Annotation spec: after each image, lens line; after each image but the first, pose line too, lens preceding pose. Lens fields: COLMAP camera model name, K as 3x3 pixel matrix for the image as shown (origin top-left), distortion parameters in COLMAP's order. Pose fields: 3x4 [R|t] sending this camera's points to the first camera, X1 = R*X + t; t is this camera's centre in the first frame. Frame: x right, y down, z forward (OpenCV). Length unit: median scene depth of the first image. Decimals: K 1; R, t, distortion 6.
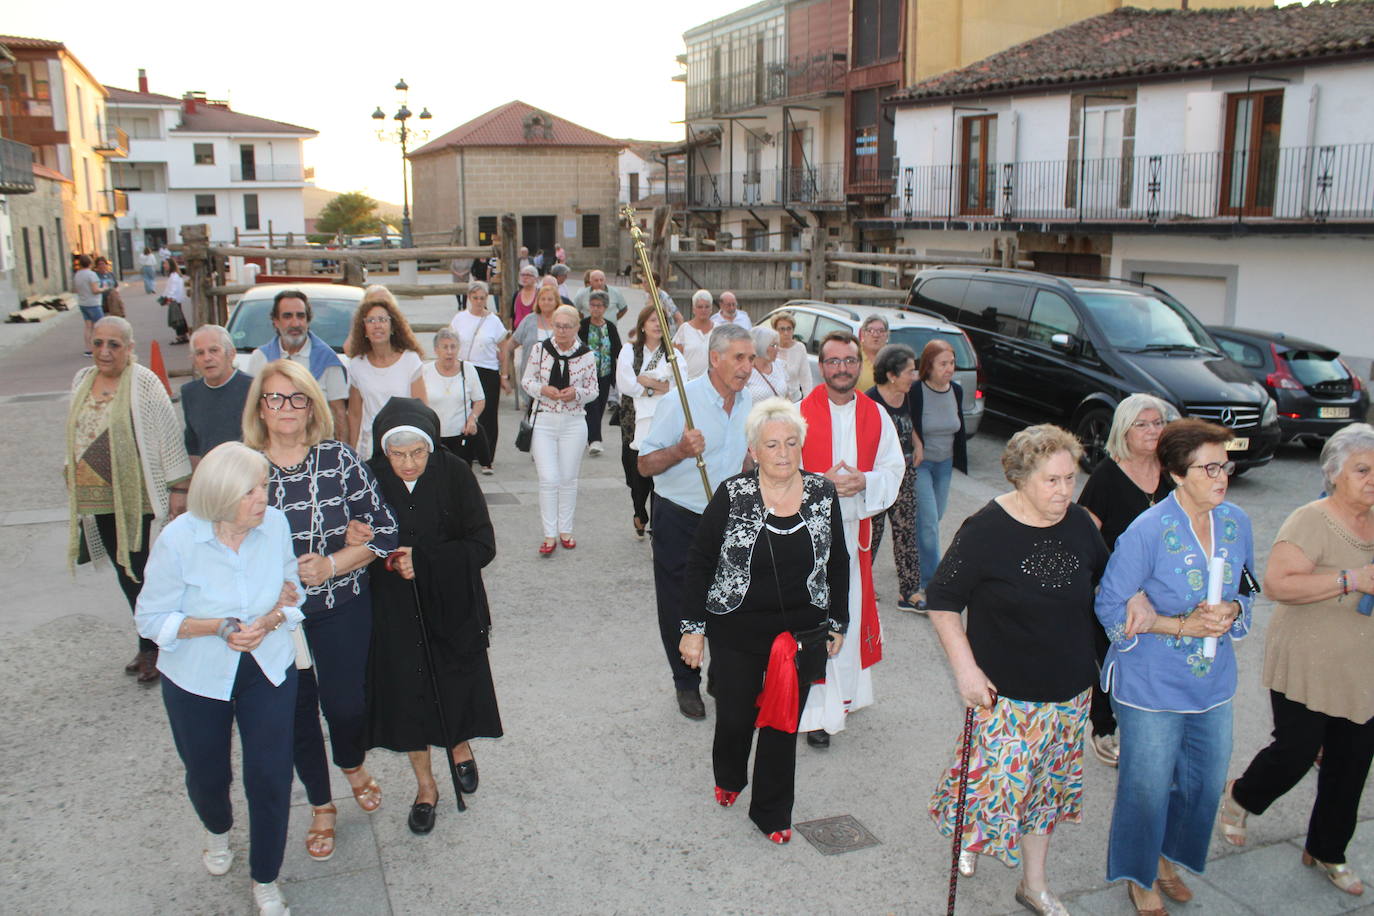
lens RADIAL K [[1144.5, 0, 687.0], [0, 1144.5, 458.0], [0, 0, 1]] dist [-0.166450, 0.150886]
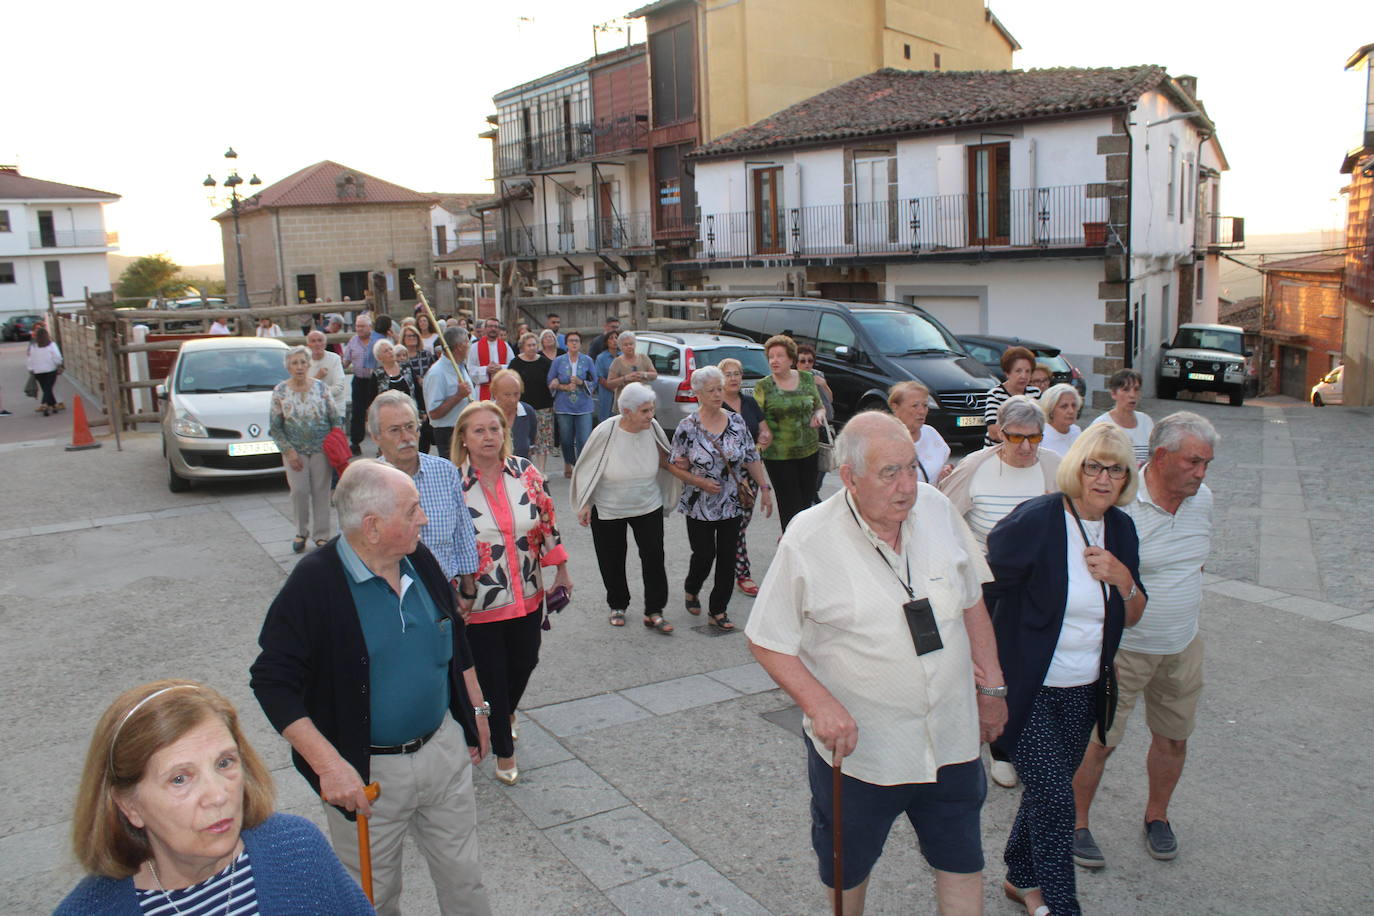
lens RADIAL K [[1144.5, 0, 687.0], [0, 1144.5, 458.0], [0, 0, 1]] dist [-0.166450, 0.150886]
pose [[0.984353, -0.065731, 0.163491, -0.025723], [0.071840, 0.996911, -0.031730, 0.019291], [-0.160900, 0.042979, 0.986034, -0.103492]]
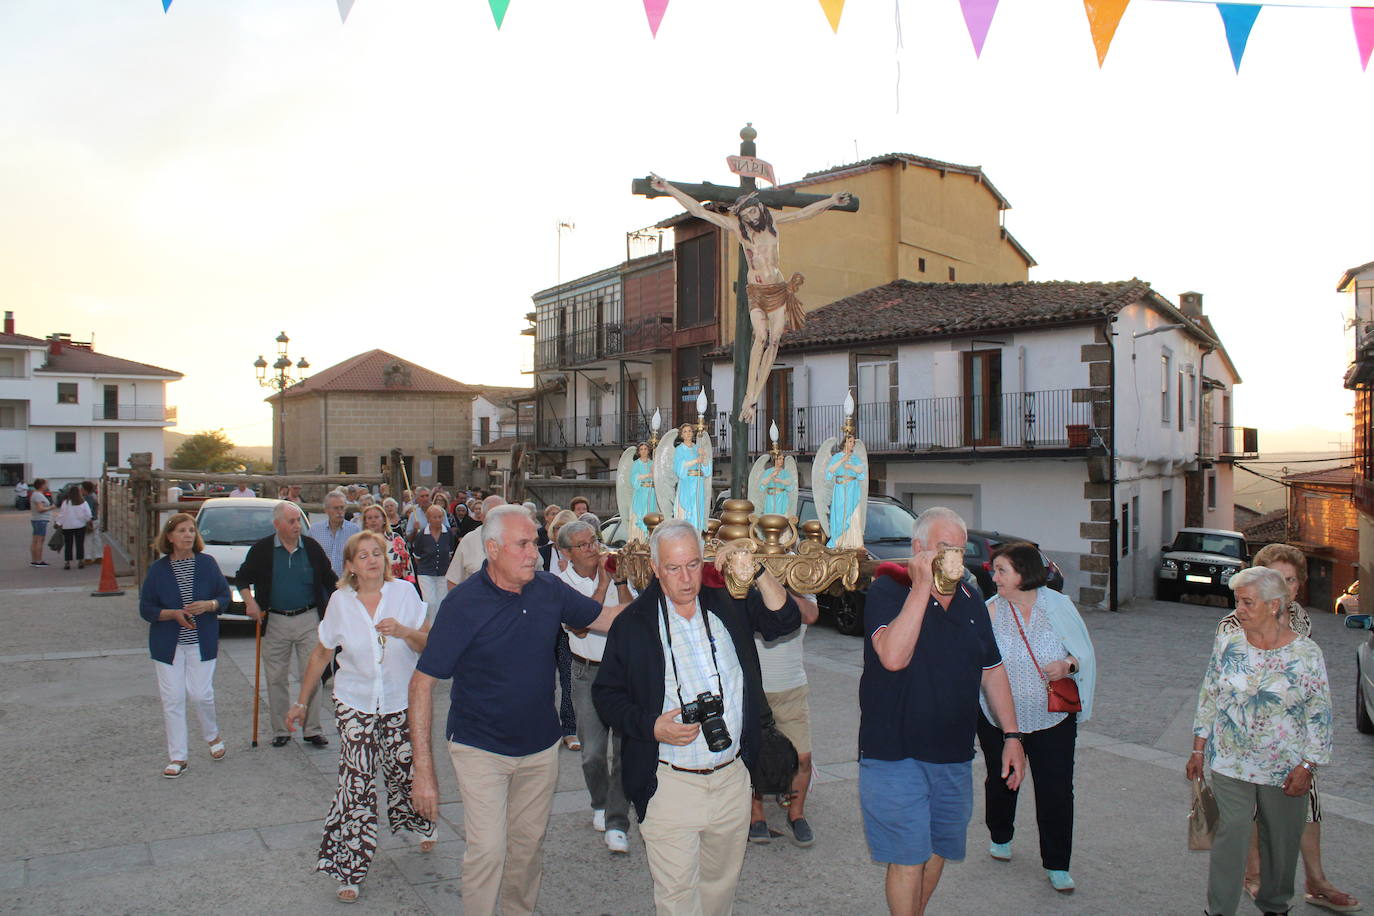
lens RADIAL K [[1144.5, 0, 687.0], [0, 1144.5, 458.0], [0, 0, 1]] dist [-0.166450, 0.150886]
pose [[0.991159, -0.002054, 0.132666, -0.002607], [0.029795, 0.977790, -0.207460, 0.035524], [-0.129293, 0.209579, 0.969206, -0.141005]]
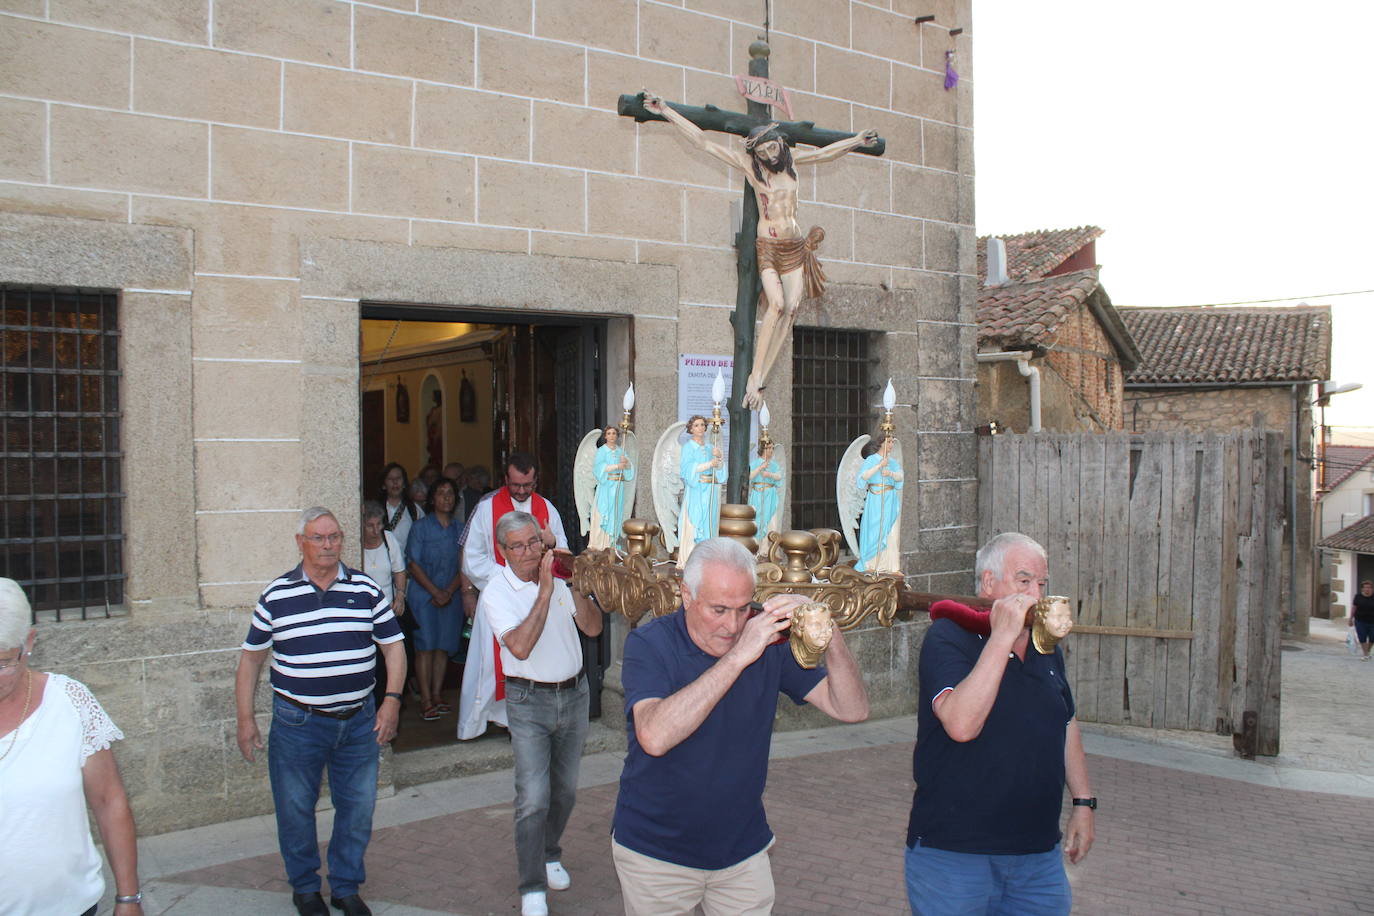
lens RADIAL K [[1138.3, 0, 684.8], [0, 1138.3, 456.2], [0, 0, 1]] dist [-0.167030, 0.153011]
pose [[0.958866, 0.003073, 0.283842, -0.294618], [0.040072, 0.988462, -0.146071, -0.365513], [-0.281016, 0.151437, 0.947680, 1.793412]]
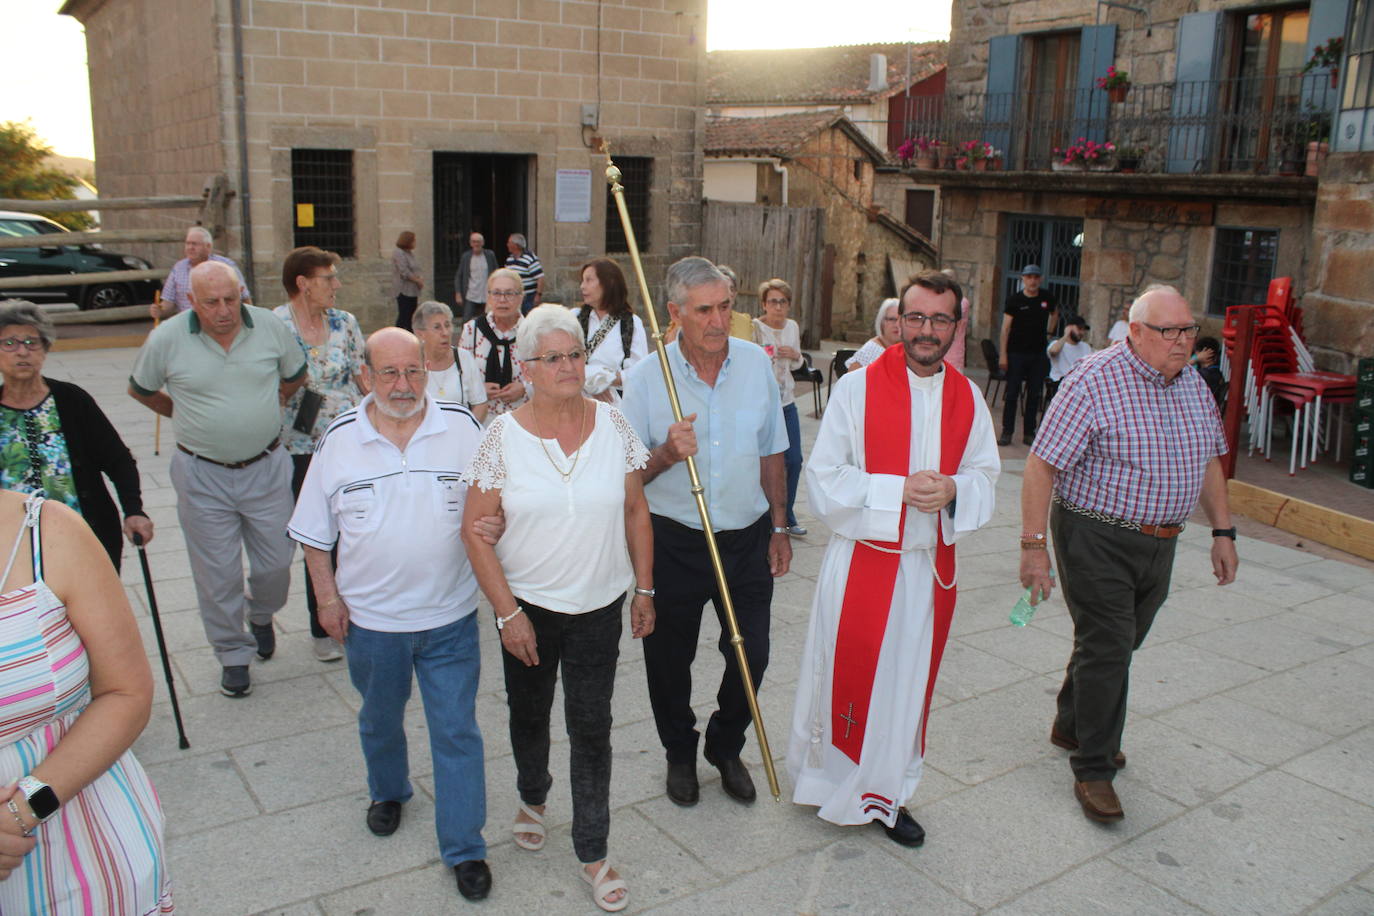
lens RADIAL K [[1144.5, 0, 687.0], [0, 1144.5, 458.0], [0, 0, 1]] dist [-0.166450, 0.150886]
pose [[0.964617, -0.022013, 0.262734, -0.324745], [0.004149, 0.997653, 0.068353, -0.303761], [-0.263622, -0.064845, 0.962444, 1.371967]]
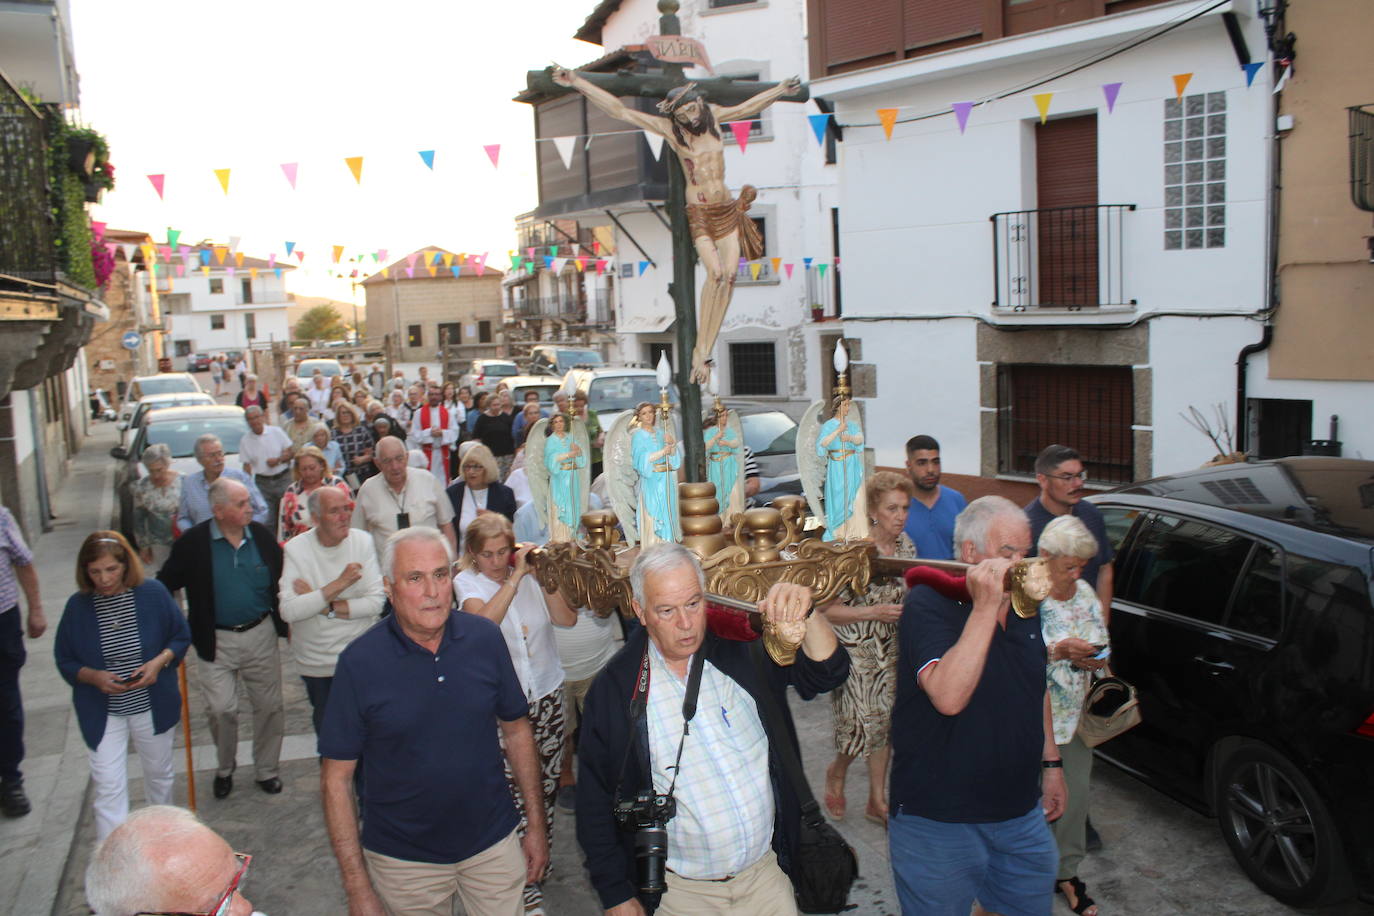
lens RADIAL K [[1144.5, 0, 687.0], [0, 1144.5, 458.0], [0, 0, 1]] dist [-0.166450, 0.150886]
pose [[0.998721, -0.043315, 0.026067, 0.281209], [0.045177, 0.996109, -0.075674, 0.188545], [-0.022688, 0.076755, 0.996792, -1.005183]]
